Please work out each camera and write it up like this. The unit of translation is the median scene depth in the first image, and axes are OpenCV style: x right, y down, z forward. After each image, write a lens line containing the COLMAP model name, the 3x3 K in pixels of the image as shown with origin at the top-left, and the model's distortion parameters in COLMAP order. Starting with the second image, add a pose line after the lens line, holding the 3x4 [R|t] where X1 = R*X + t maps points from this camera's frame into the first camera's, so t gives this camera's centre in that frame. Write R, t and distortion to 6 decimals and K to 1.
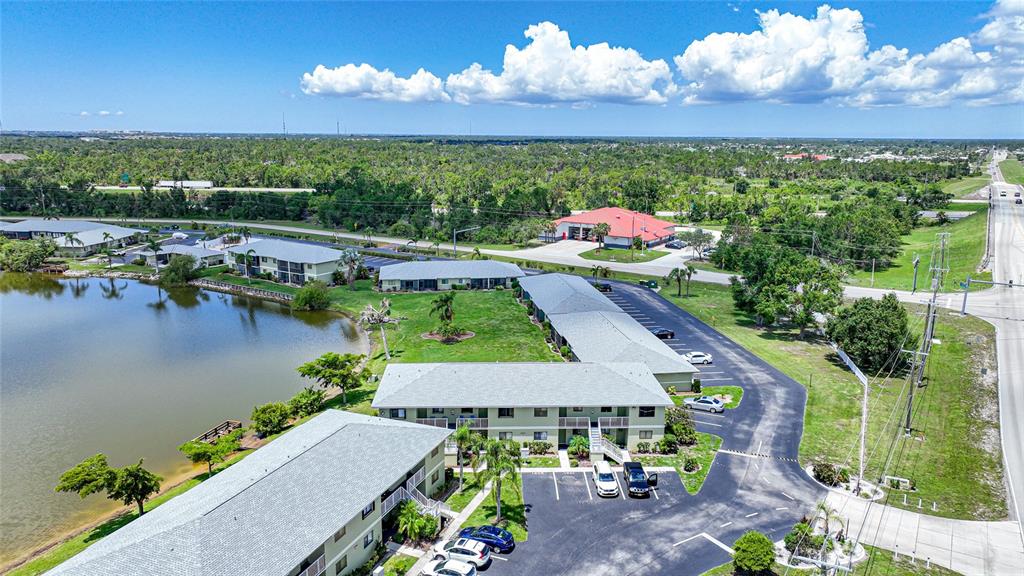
lens RADIAL K [[713.6, 0, 510.7], [0, 713.6, 285.0], [0, 0, 1]] dist [-0.000678, 0.006540]
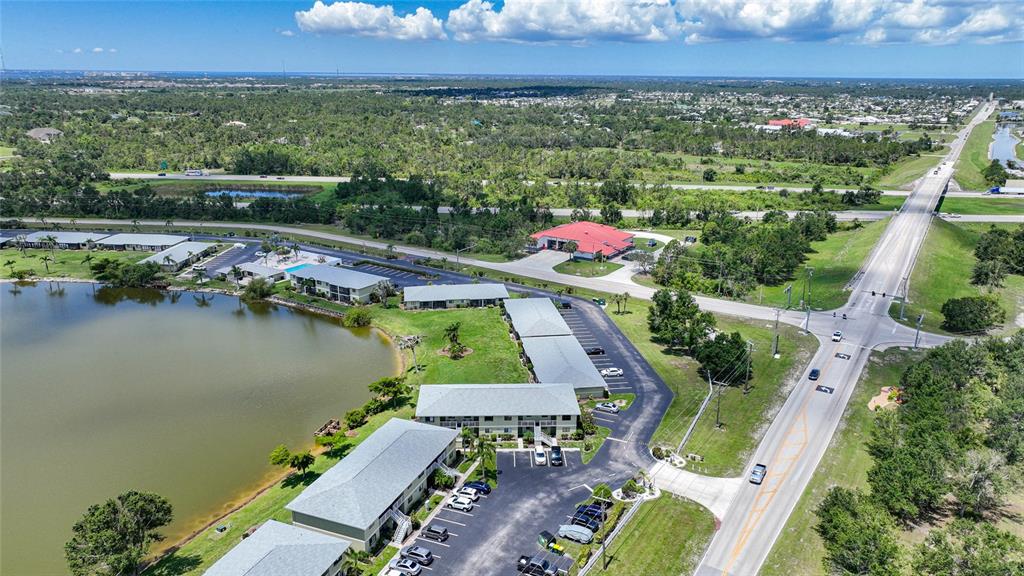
lens RADIAL K [[713.6, 0, 510.7], [0, 713.6, 285.0], [0, 0, 1]] dist [-0.000678, 0.006540]
pose [[1.000000, 0.000518, -0.000537, 0.042685], [-0.000472, 0.996658, 0.081692, -0.264419], [0.000577, -0.081691, 0.996658, -0.674196]]
